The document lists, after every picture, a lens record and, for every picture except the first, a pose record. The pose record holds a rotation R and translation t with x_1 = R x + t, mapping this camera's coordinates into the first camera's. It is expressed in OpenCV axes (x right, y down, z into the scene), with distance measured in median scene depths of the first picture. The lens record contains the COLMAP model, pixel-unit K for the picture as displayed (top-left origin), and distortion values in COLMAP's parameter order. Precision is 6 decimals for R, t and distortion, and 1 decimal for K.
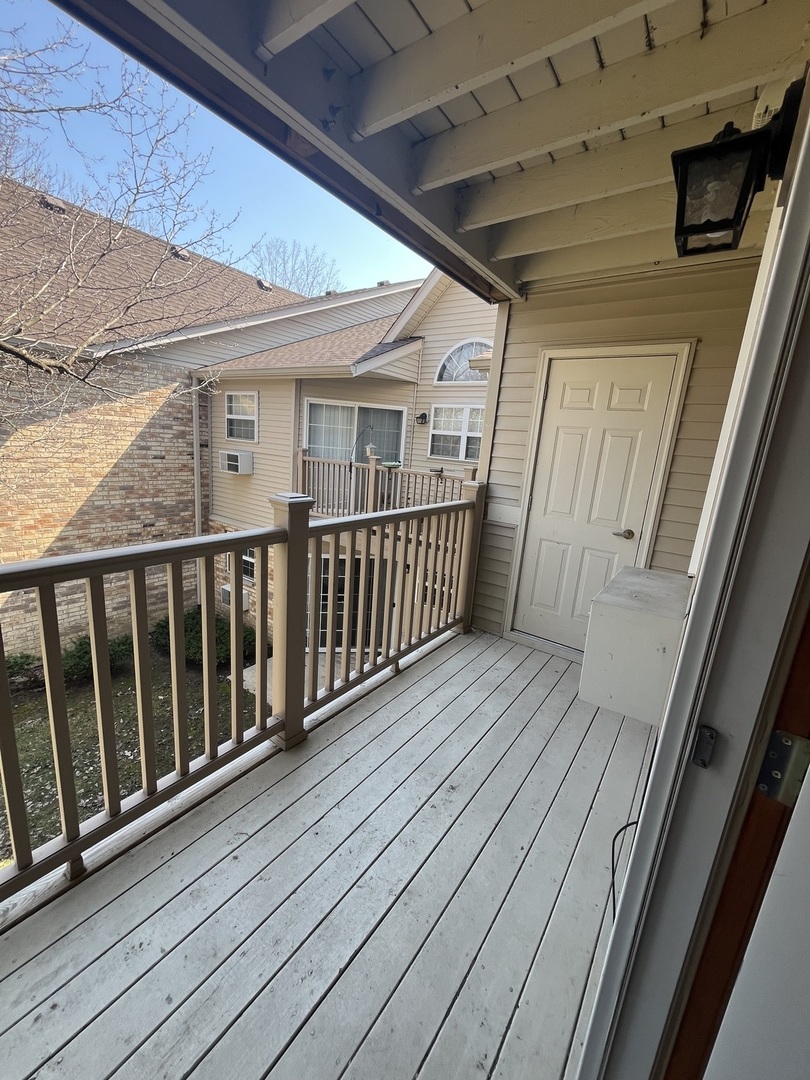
lens RADIAL K [[441.0, 0, 404.4], [0, 441.0, 542.5], [0, 0, 1]] dist [0.001415, 0.000427]
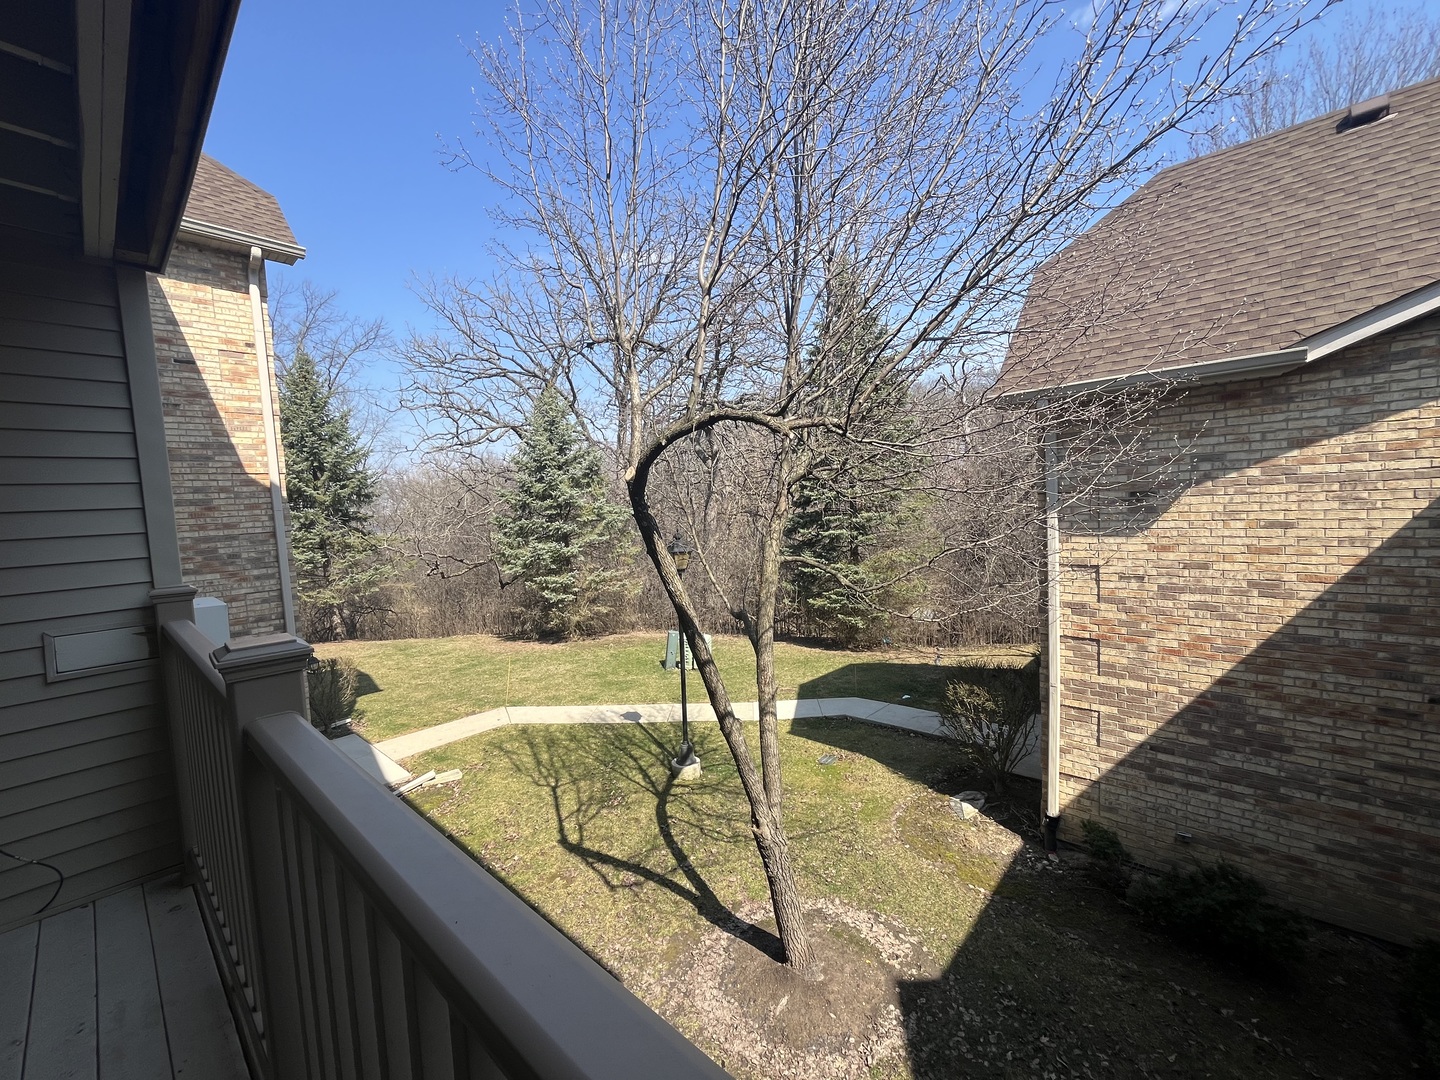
lens RADIAL K [[588.0, 0, 721.7], [0, 588.0, 544.0], [0, 0, 1]] dist [0.001415, 0.000427]
pose [[-0.116641, 0.003608, -0.993168, 0.071644], [-0.186540, 0.982117, 0.025475, -0.080872], [0.975499, 0.188237, -0.113882, 0.396215]]
